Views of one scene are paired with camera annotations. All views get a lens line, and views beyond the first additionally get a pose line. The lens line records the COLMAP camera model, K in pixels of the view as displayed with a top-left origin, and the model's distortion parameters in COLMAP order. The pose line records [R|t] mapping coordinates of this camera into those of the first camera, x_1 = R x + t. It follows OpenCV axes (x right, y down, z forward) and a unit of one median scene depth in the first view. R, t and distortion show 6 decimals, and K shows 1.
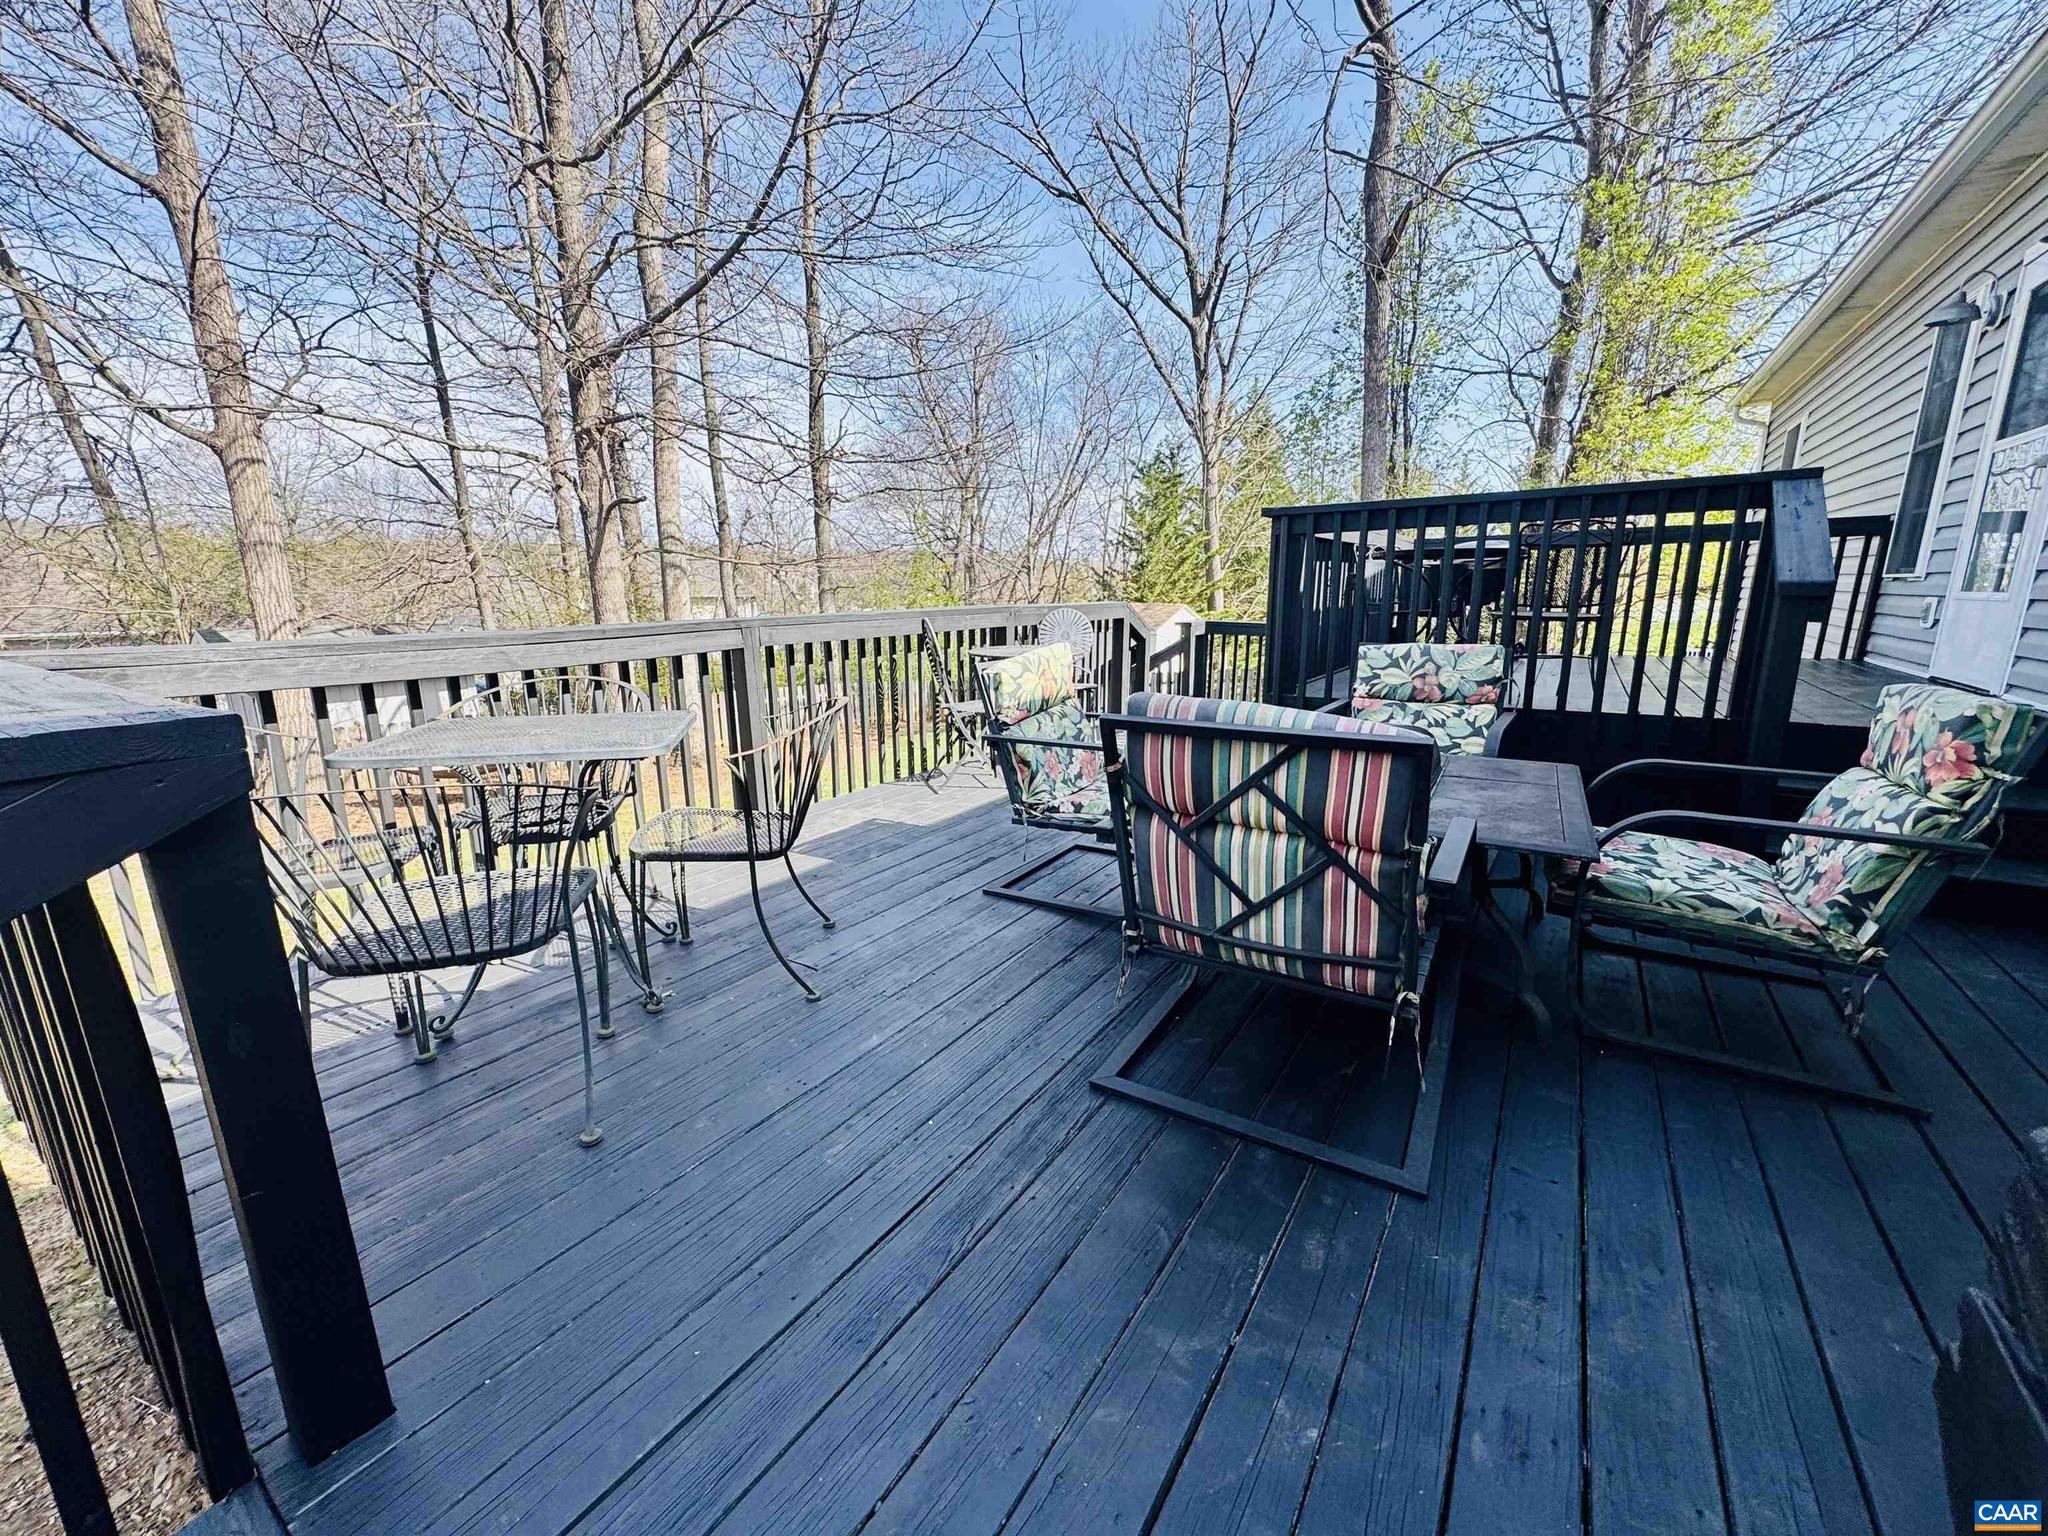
lens RADIAL K [[817.0, 0, 1022.5], [0, 817.0, 768.7], [0, 0, 1]] dist [-0.001447, 0.000372]
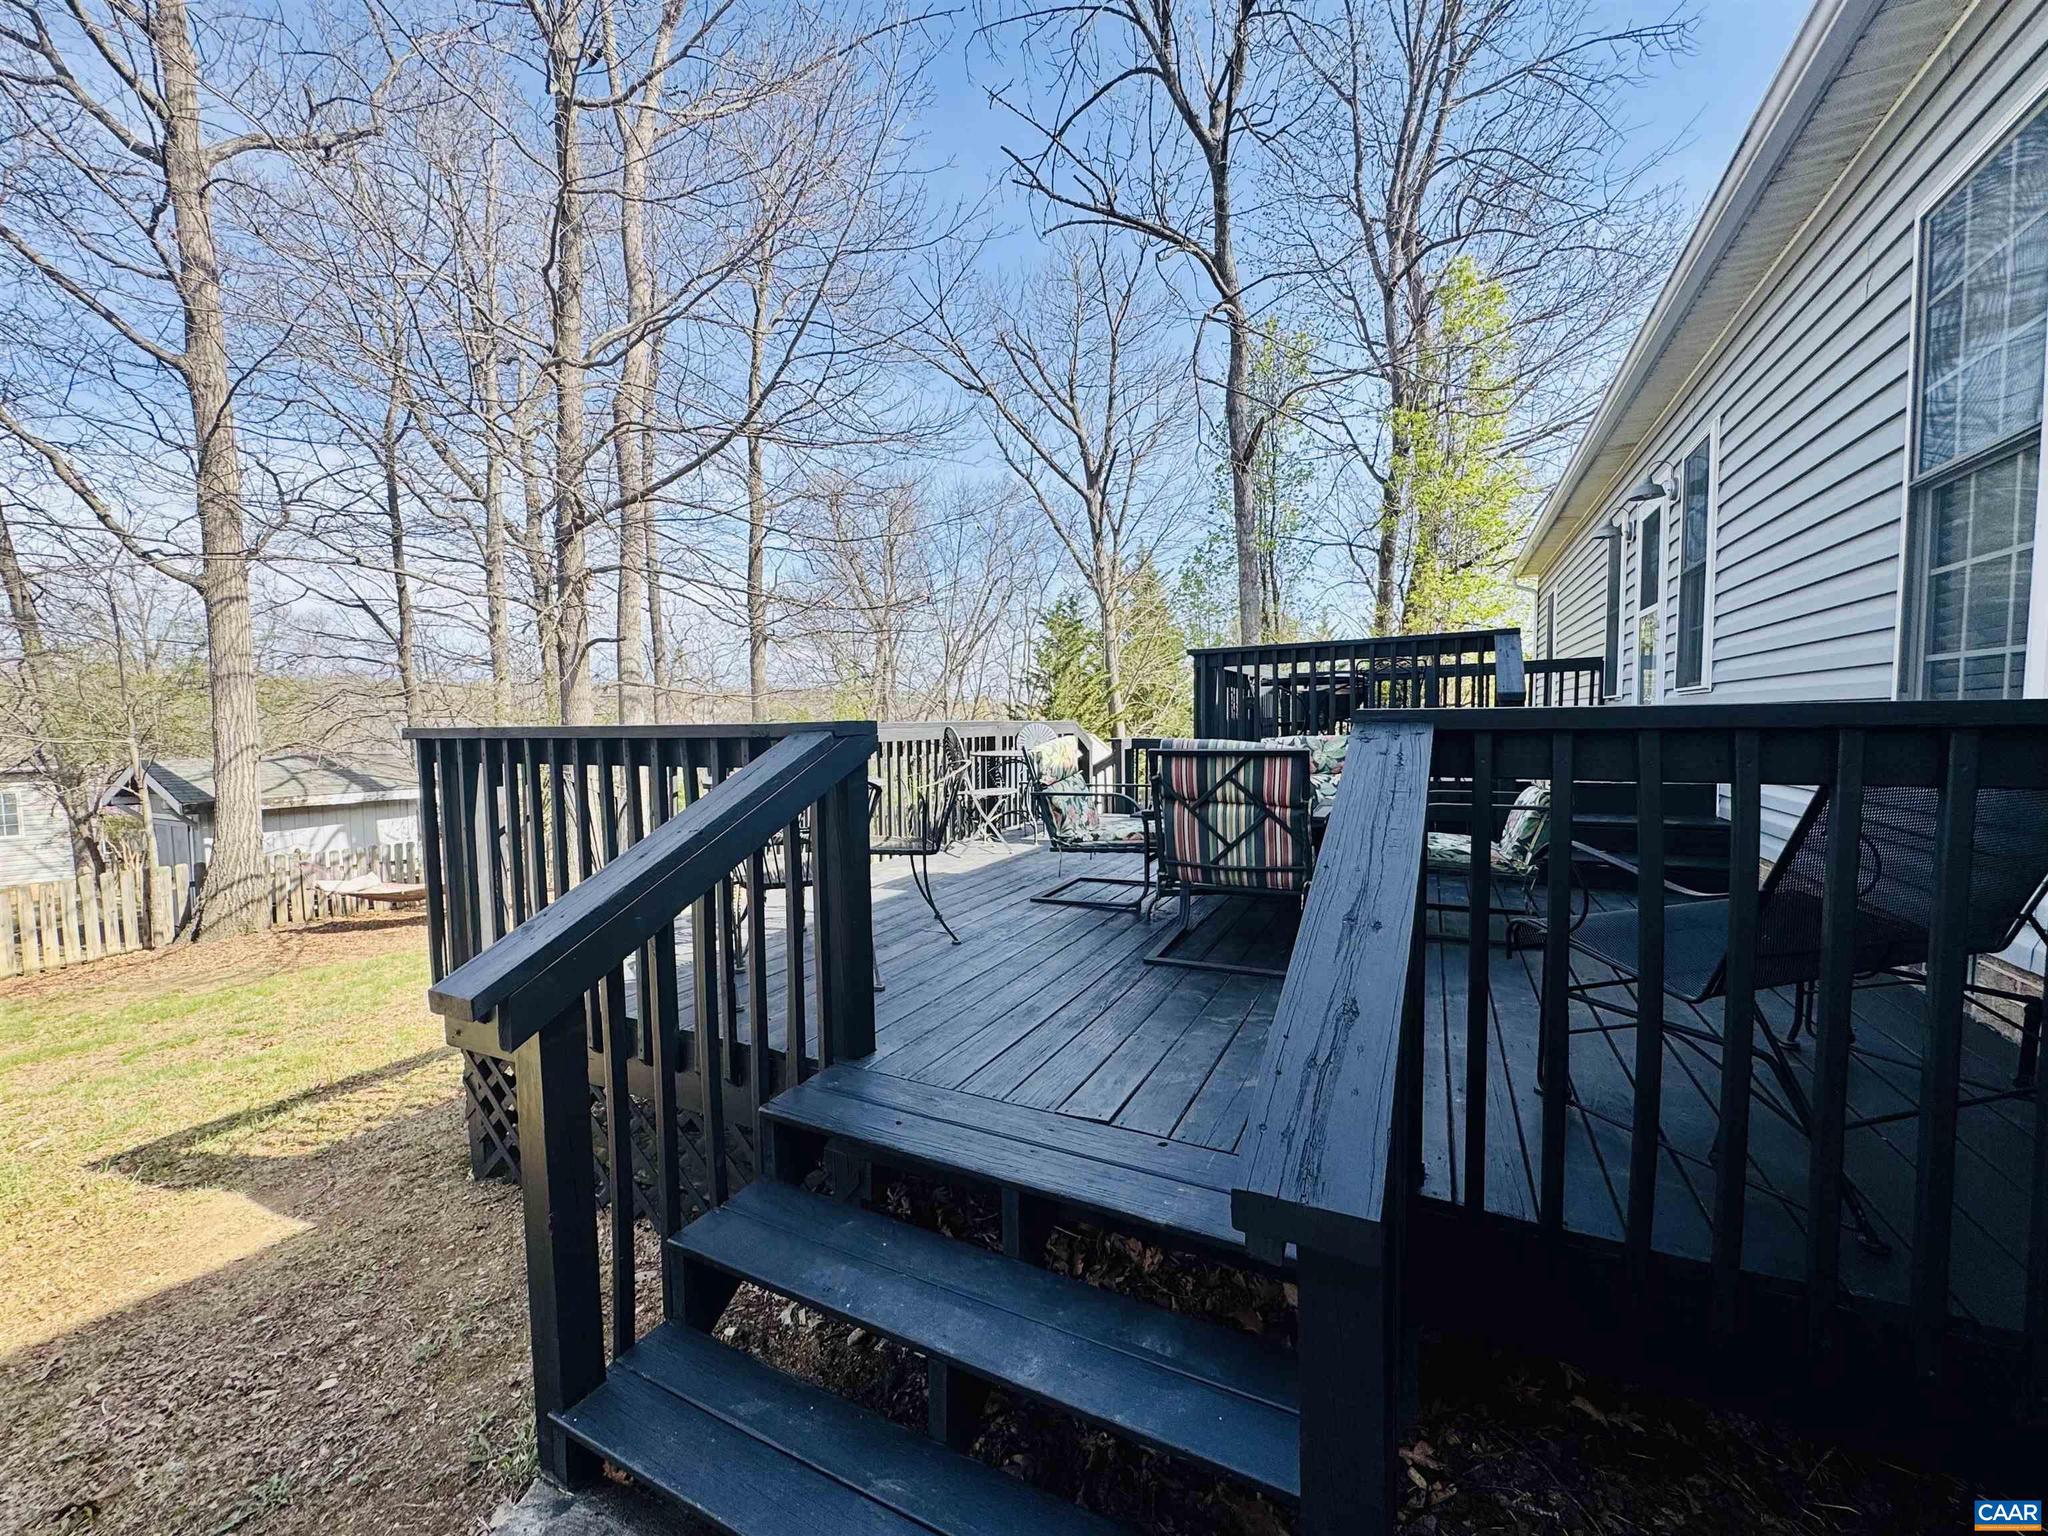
lens RADIAL K [[817.0, 0, 1023.3], [0, 817.0, 767.8], [0, 0, 1]] dist [-0.001447, 0.000372]
pose [[0.992501, -0.011075, 0.121732, -0.052177], [0.030875, 0.986309, -0.161993, 0.033885], [-0.118272, 0.164537, 0.979254, -0.104053]]
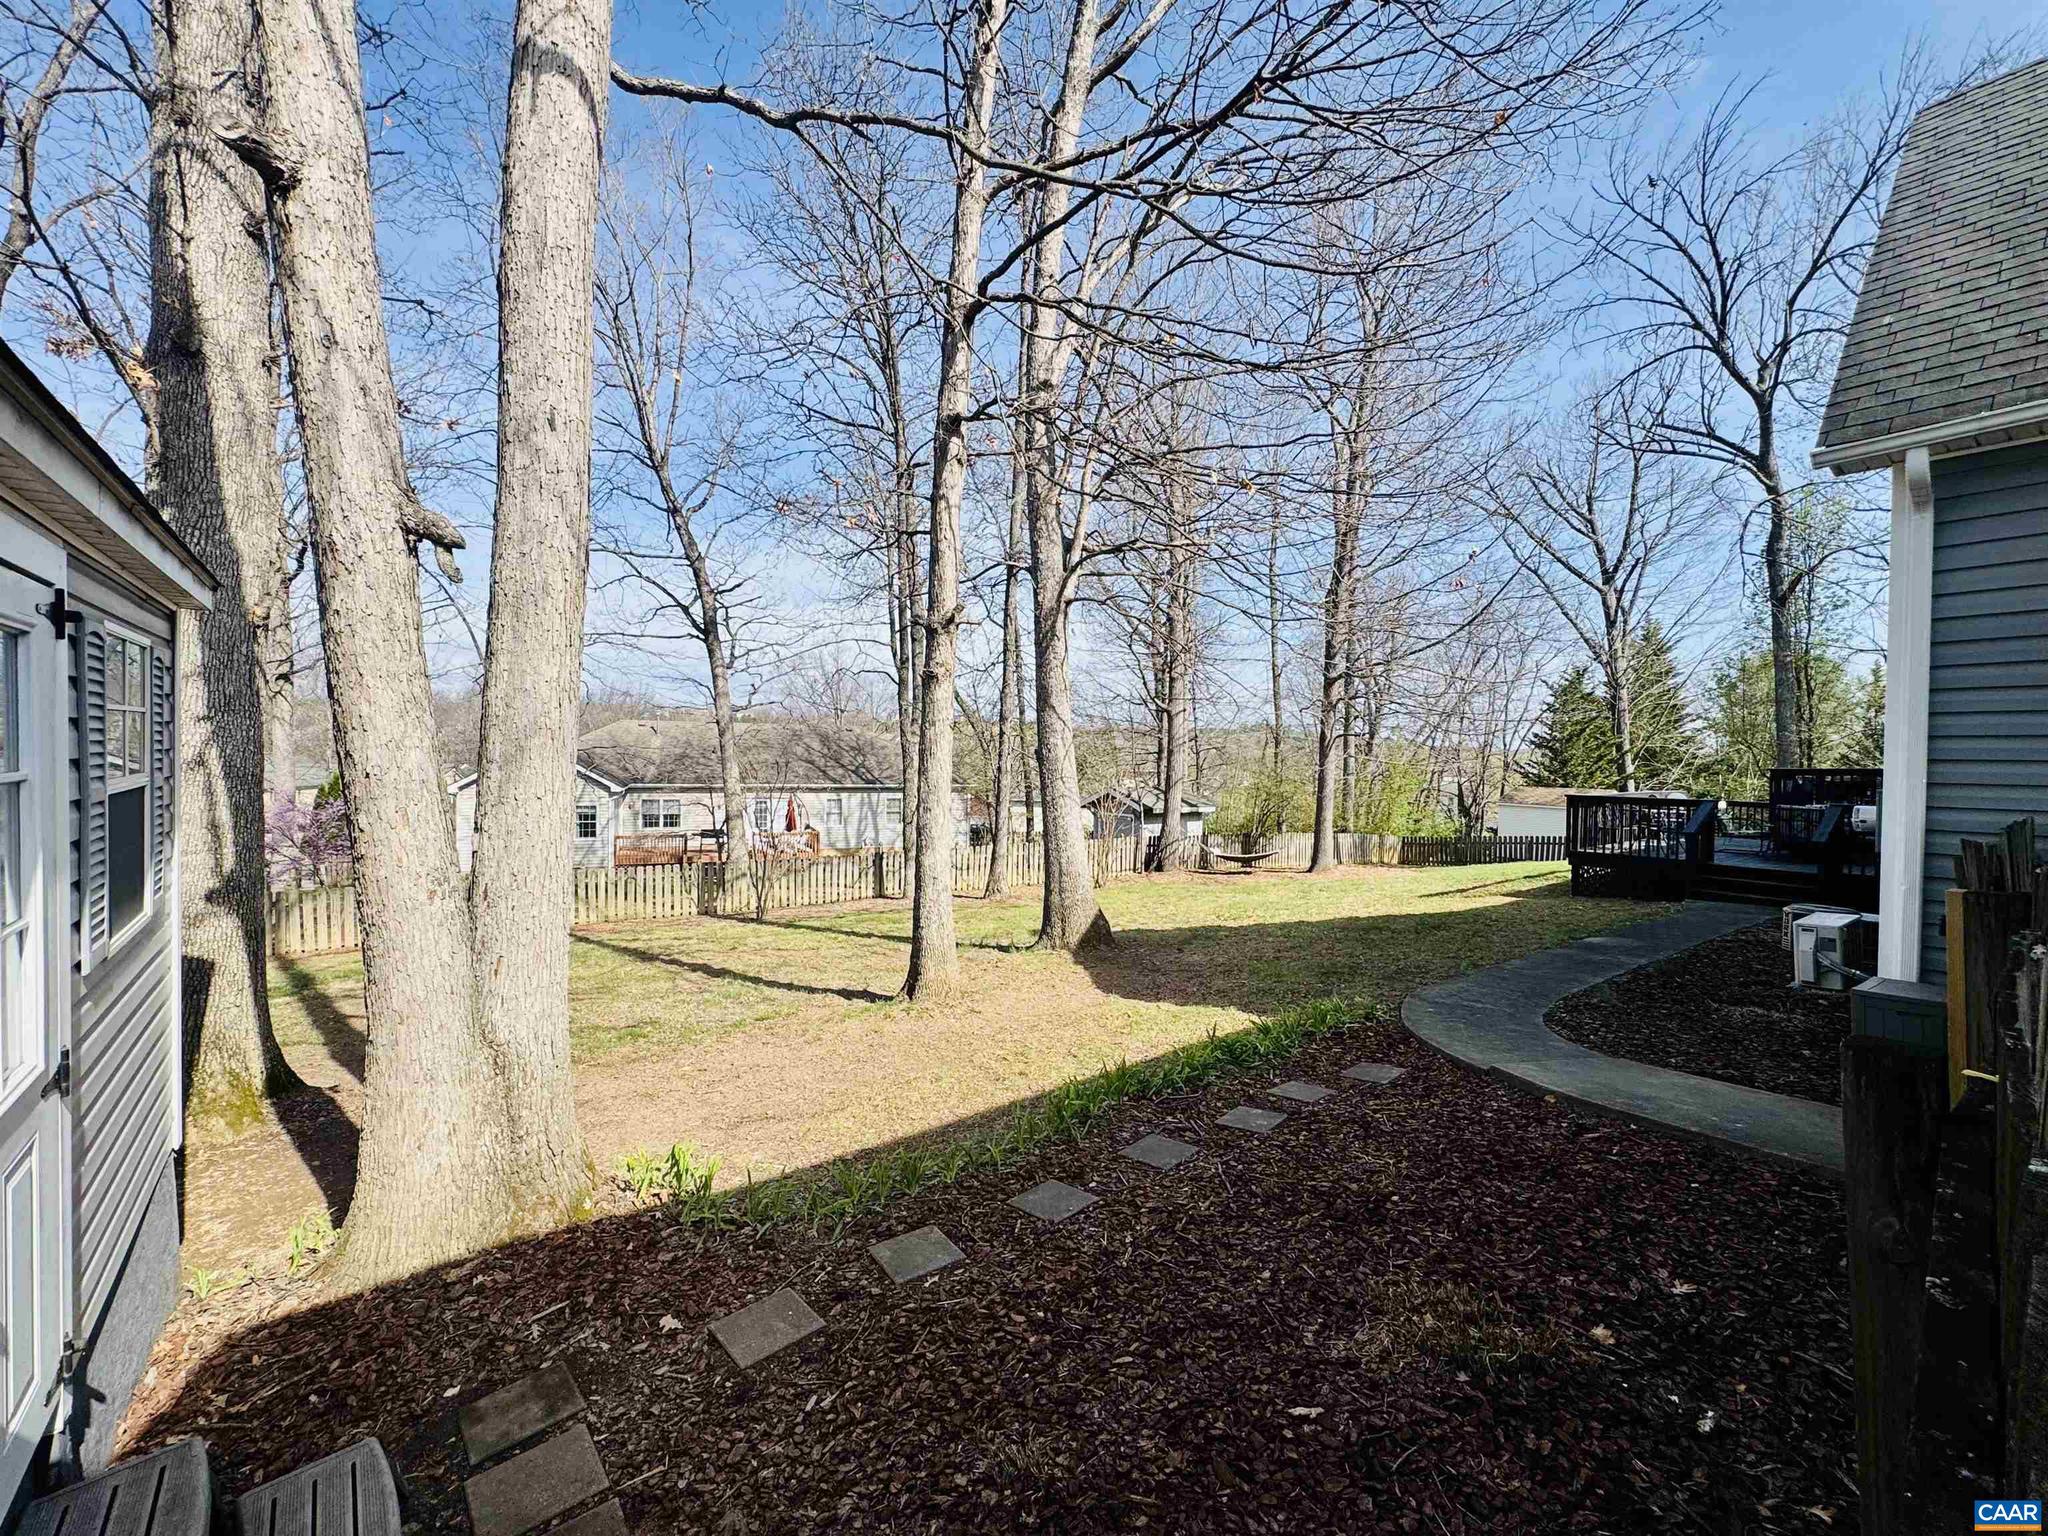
lens RADIAL K [[817.0, 0, 1022.8], [0, 817.0, 770.9], [0, 0, 1]] dist [-0.001447, 0.000372]
pose [[0.941981, 0.027755, -0.334517, -0.509904], [-0.096319, 0.977016, -0.190165, 0.224504], [0.321550, 0.211352, 0.923004, -1.082375]]
